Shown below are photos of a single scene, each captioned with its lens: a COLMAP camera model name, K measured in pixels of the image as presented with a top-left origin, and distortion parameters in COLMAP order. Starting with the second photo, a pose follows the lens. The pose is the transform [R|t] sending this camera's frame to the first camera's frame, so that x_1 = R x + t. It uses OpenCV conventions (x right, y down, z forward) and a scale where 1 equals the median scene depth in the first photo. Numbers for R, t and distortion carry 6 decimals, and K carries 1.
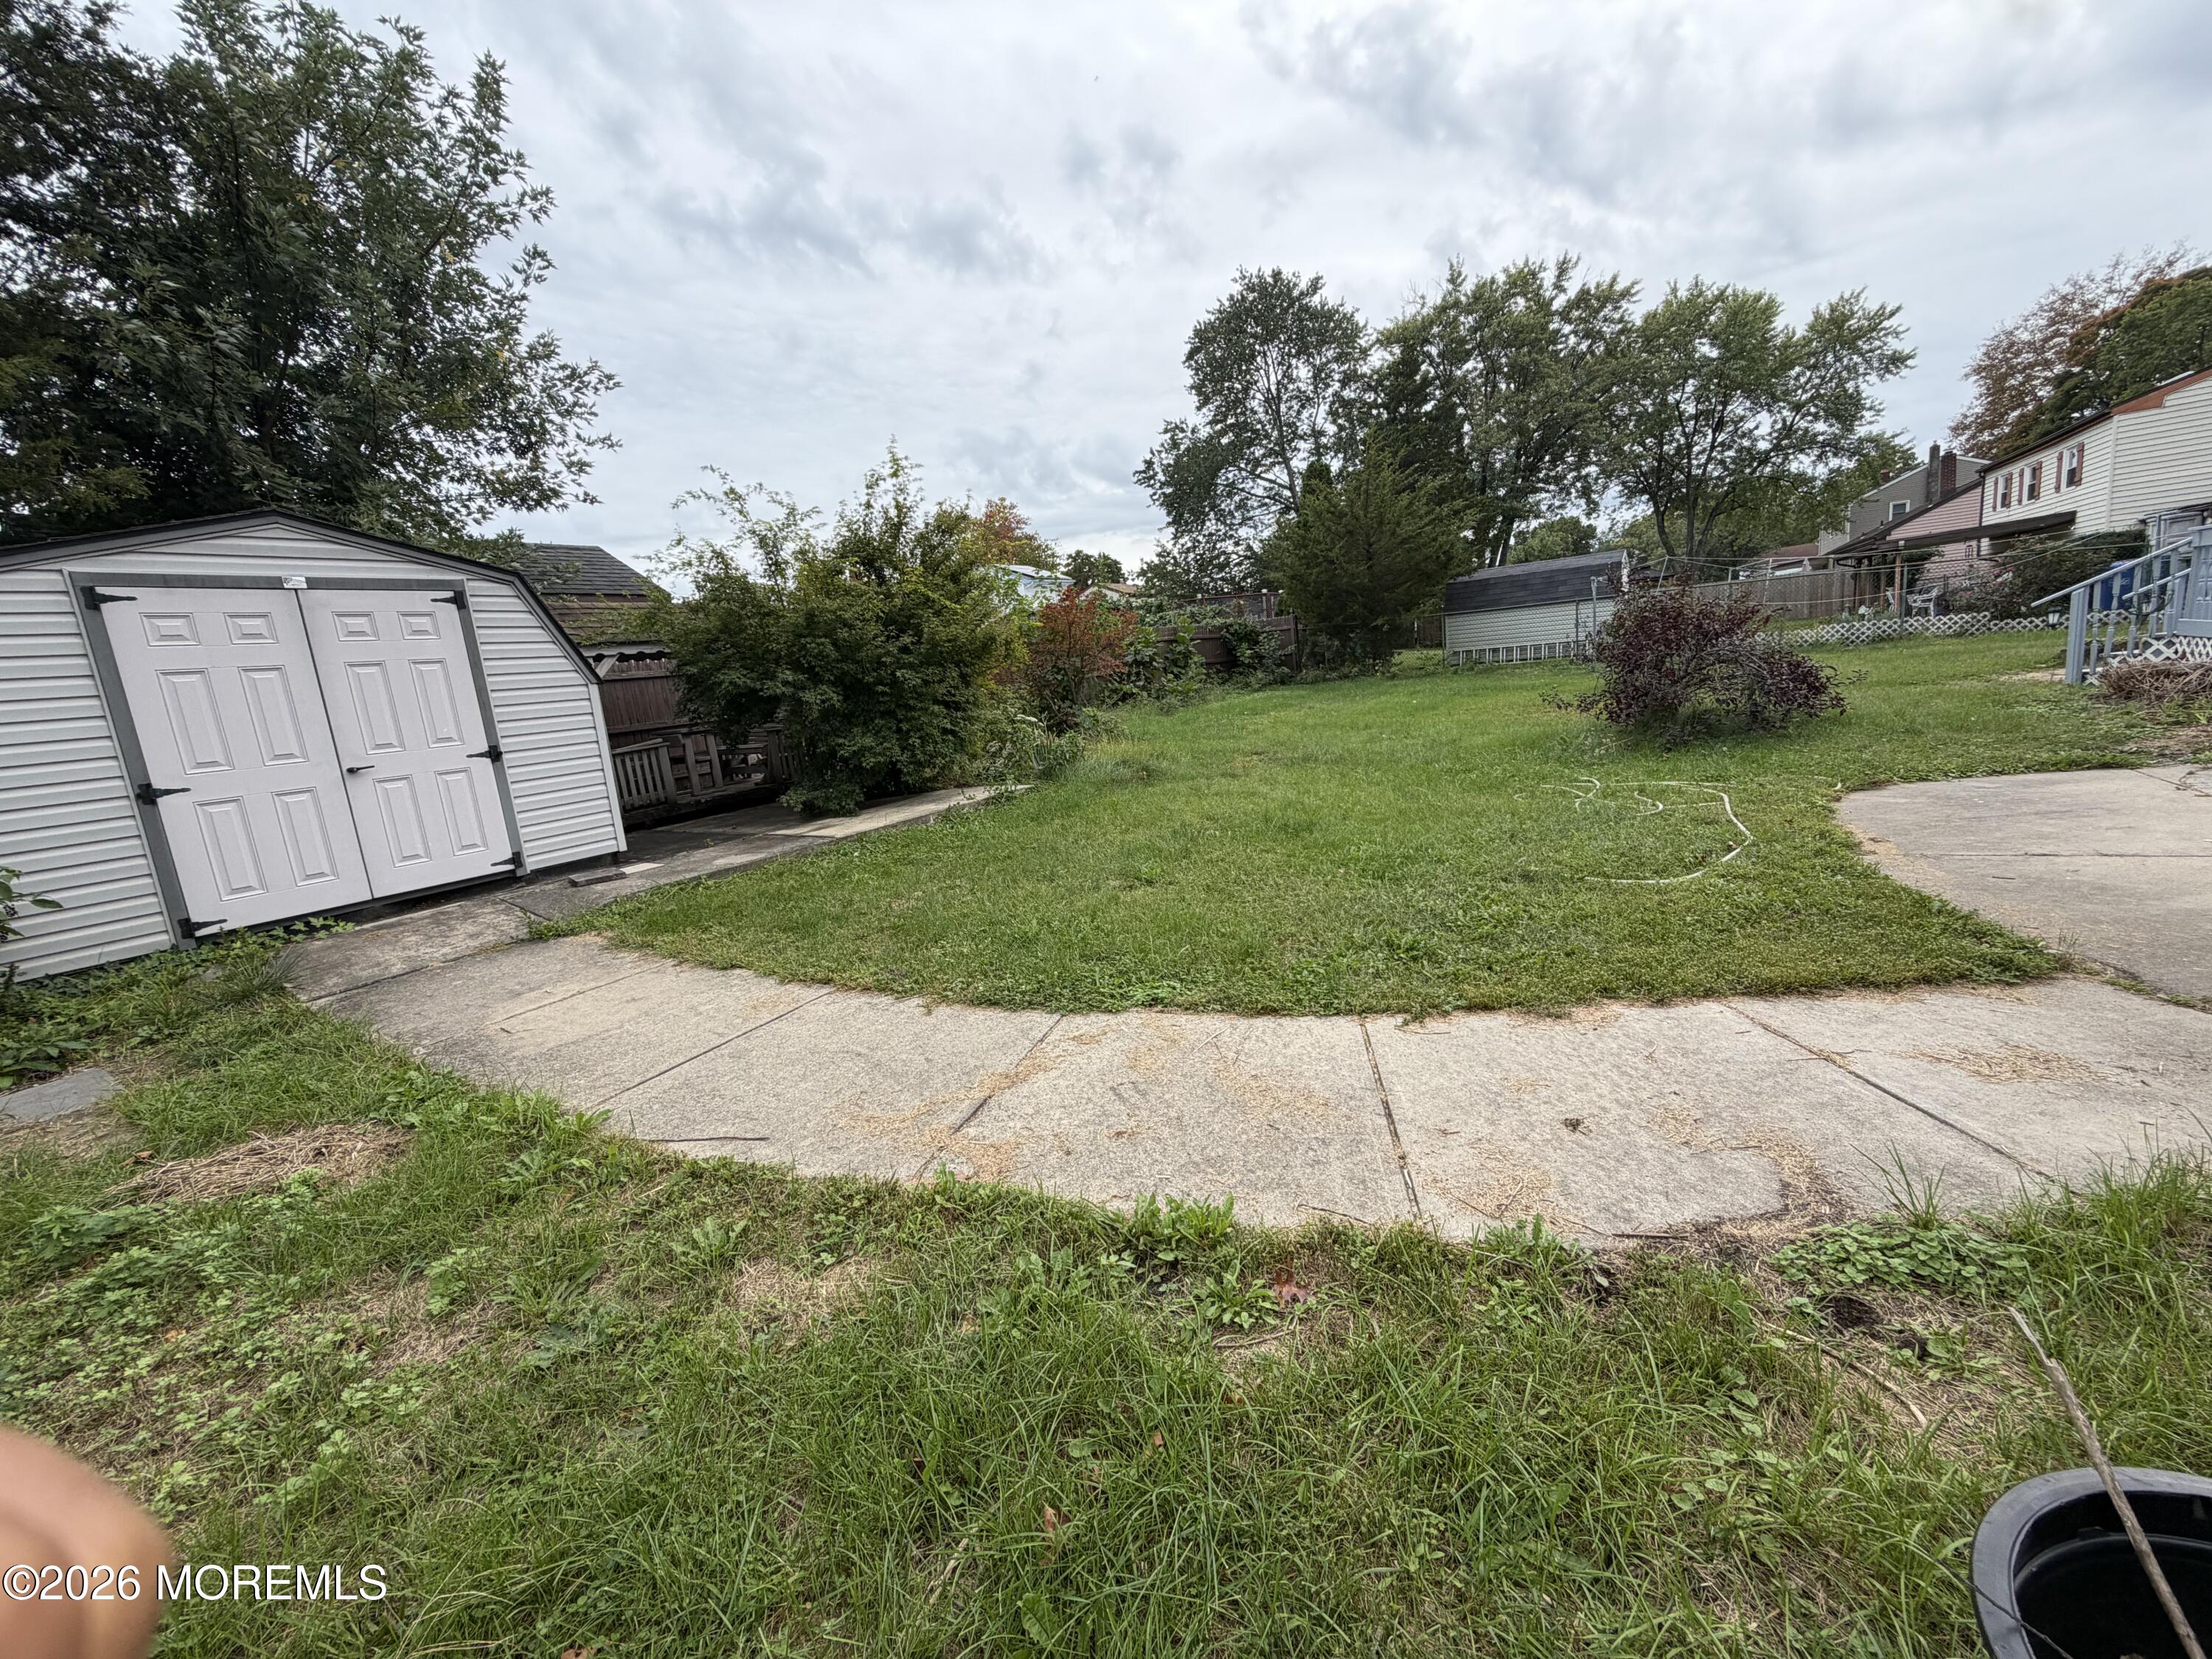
lens RADIAL K [[886.6, 0, 1097.0], [0, 886.6, 826.4], [0, 0, 1]] dist [0.000563, 0.000254]
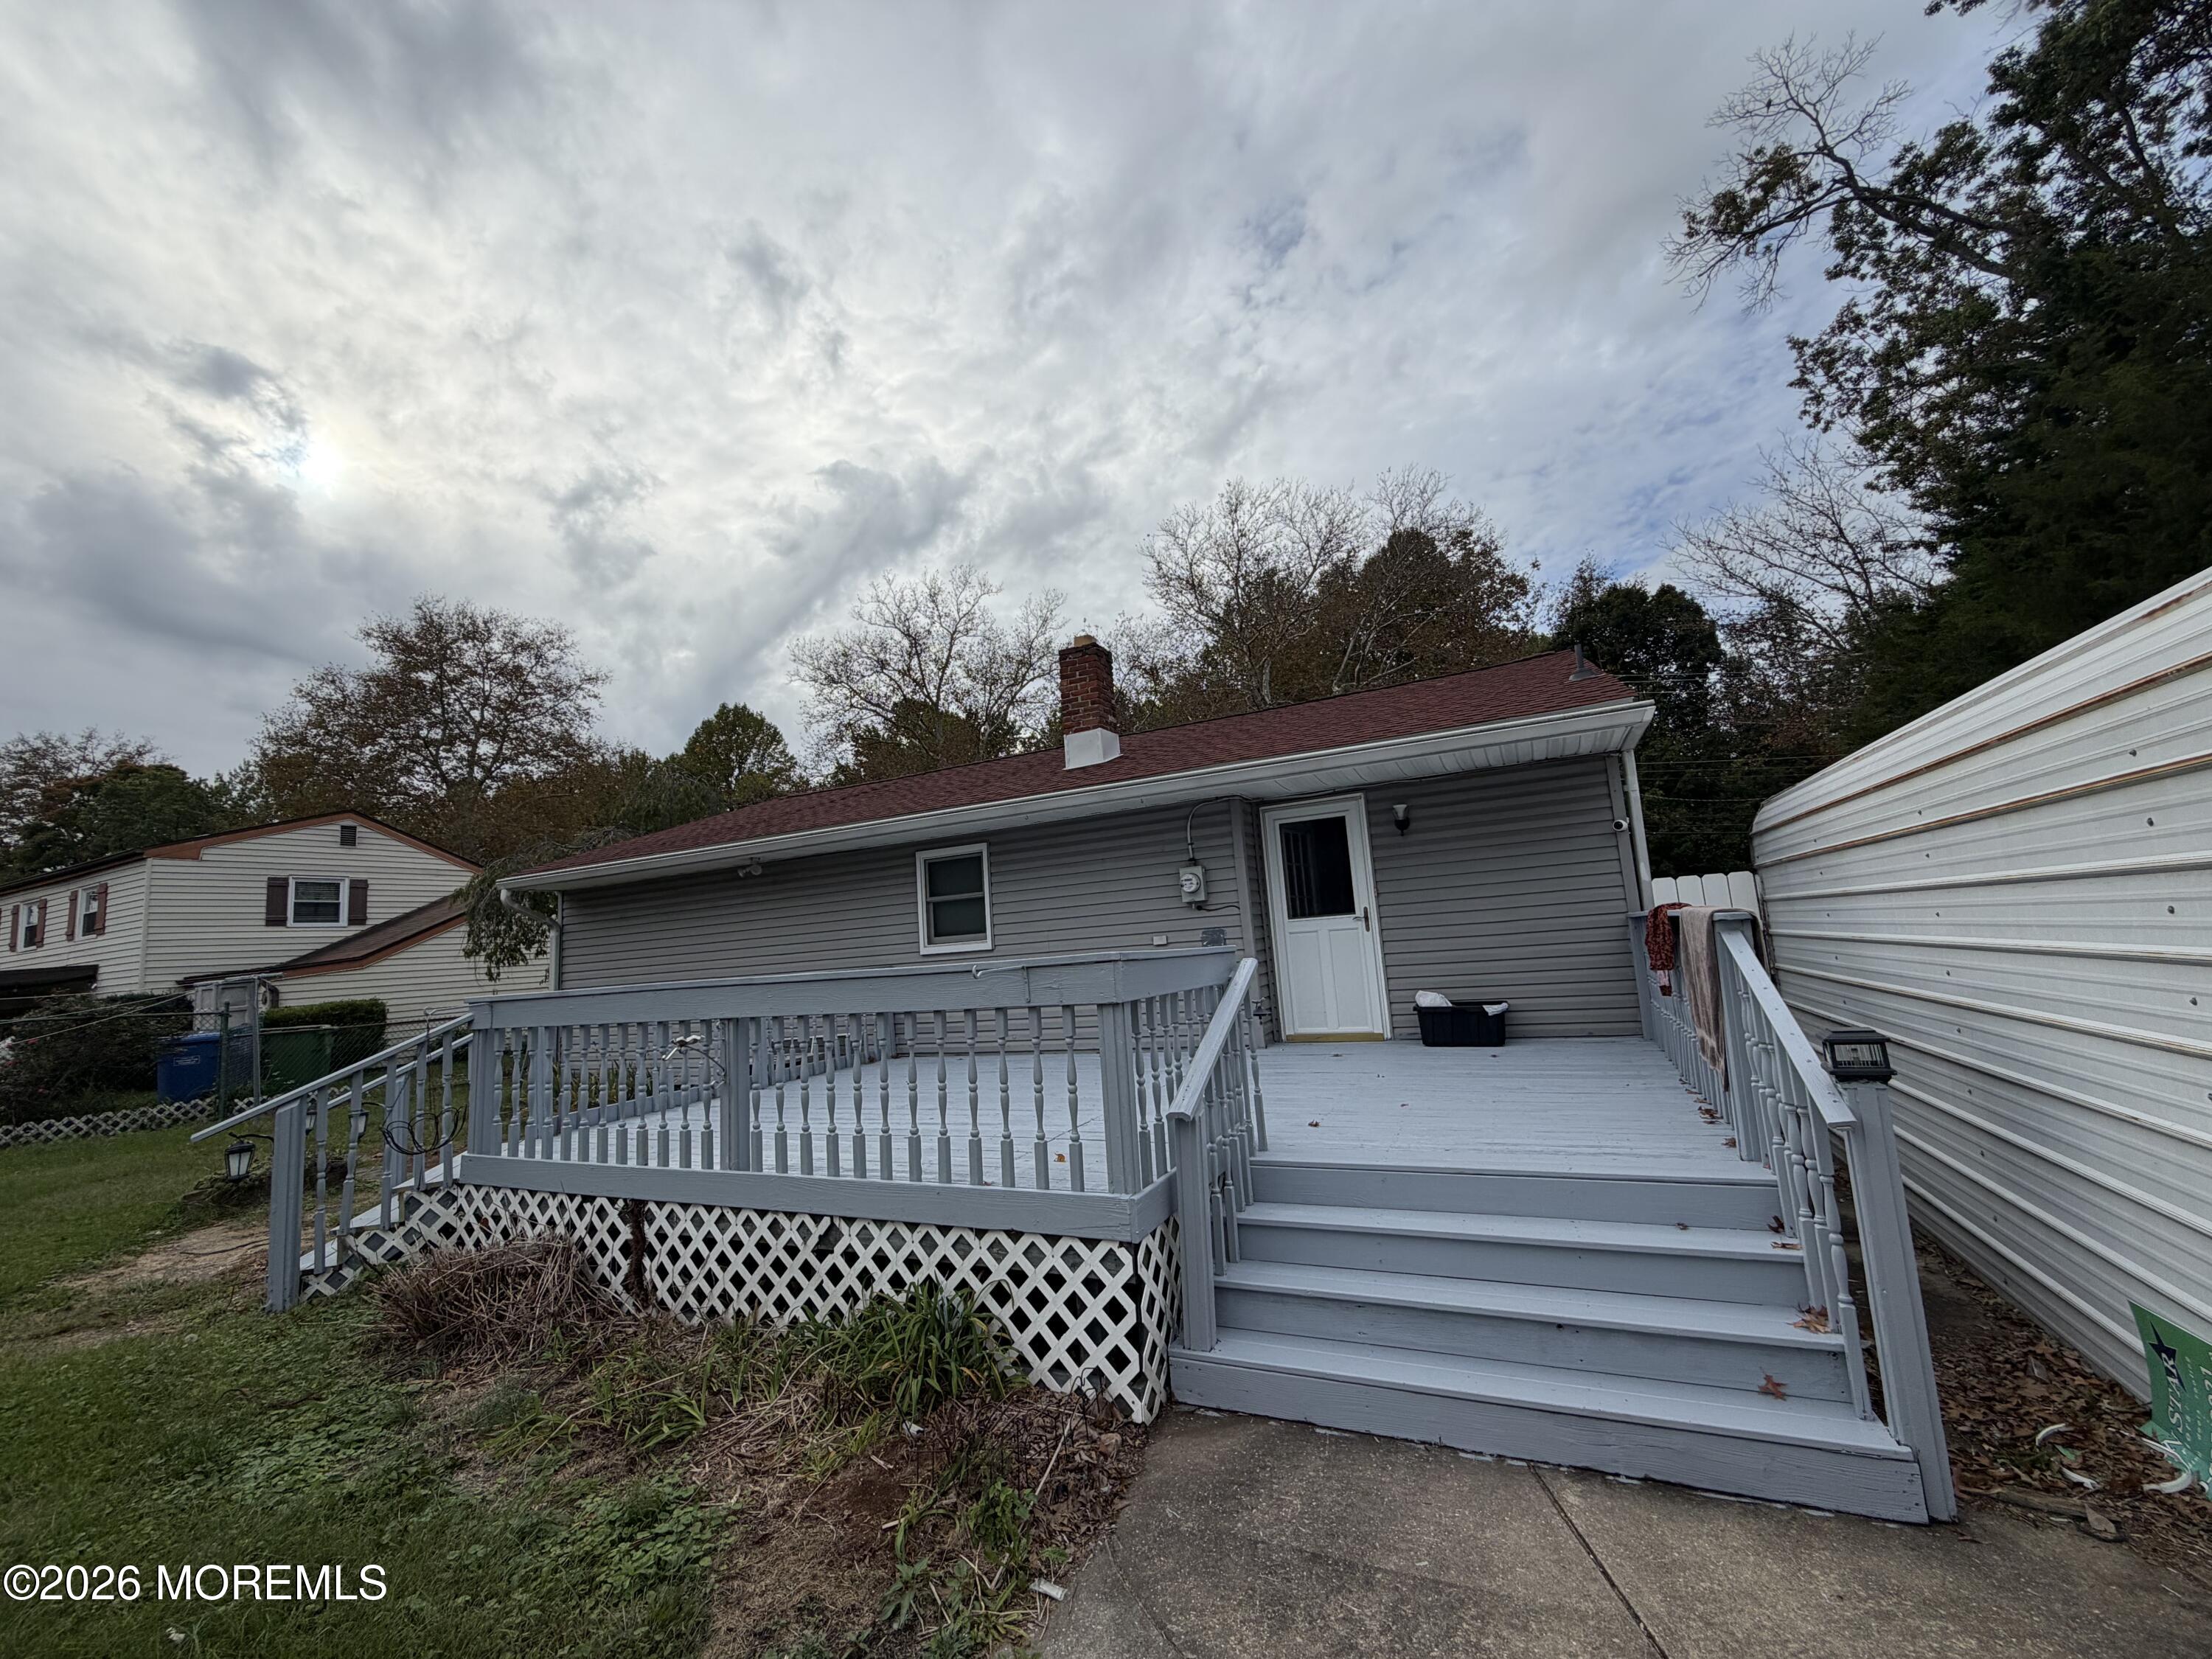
lens RADIAL K [[886.6, 0, 1107.7], [0, 886.6, 831.8], [0, 0, 1]] dist [0.000563, 0.000254]
pose [[-0.111195, 0.242085, 0.963862, 0.062910], [0.252766, 0.944871, -0.208155, -0.022515], [-0.961116, 0.220486, -0.166255, 0.071285]]
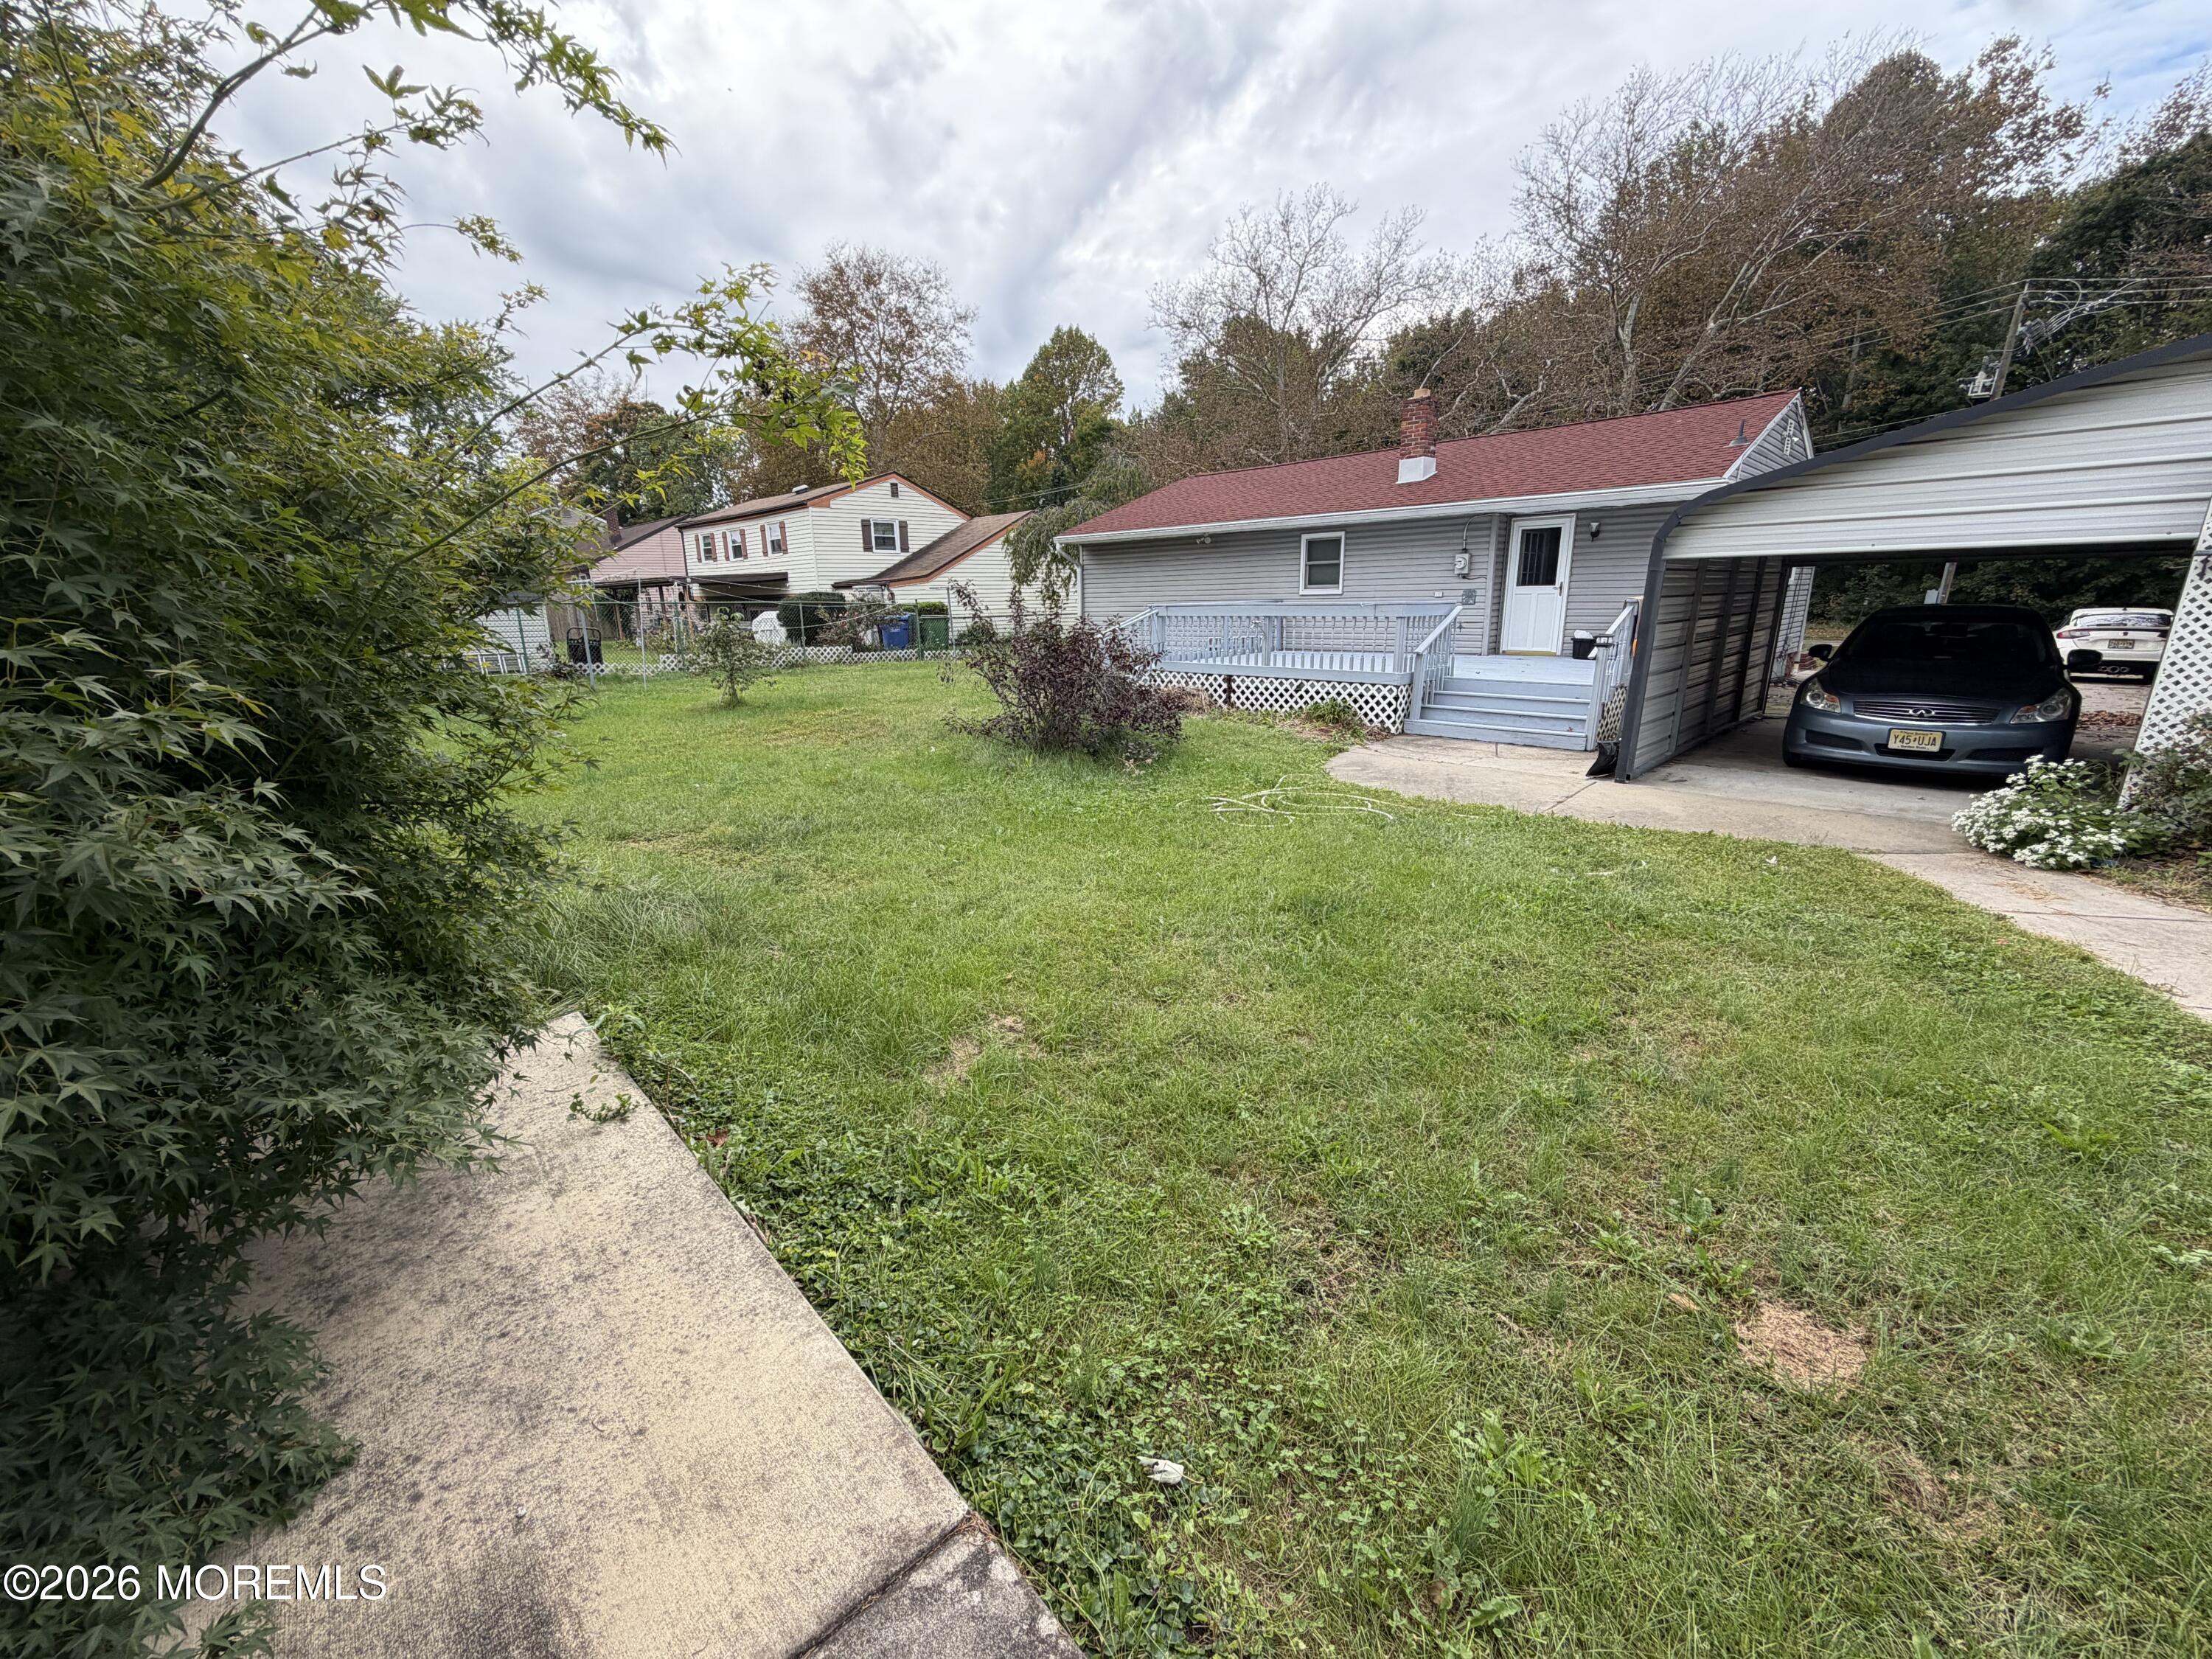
lens RADIAL K [[886.6, 0, 1091.5], [0, 886.6, 832.3], [0, 0, 1]] dist [0.000563, 0.000254]
pose [[0.222598, -0.150643, 0.963201, -0.044138], [0.163336, 0.979788, 0.115489, -0.014494], [-0.961130, 0.131617, 0.242704, 0.083274]]
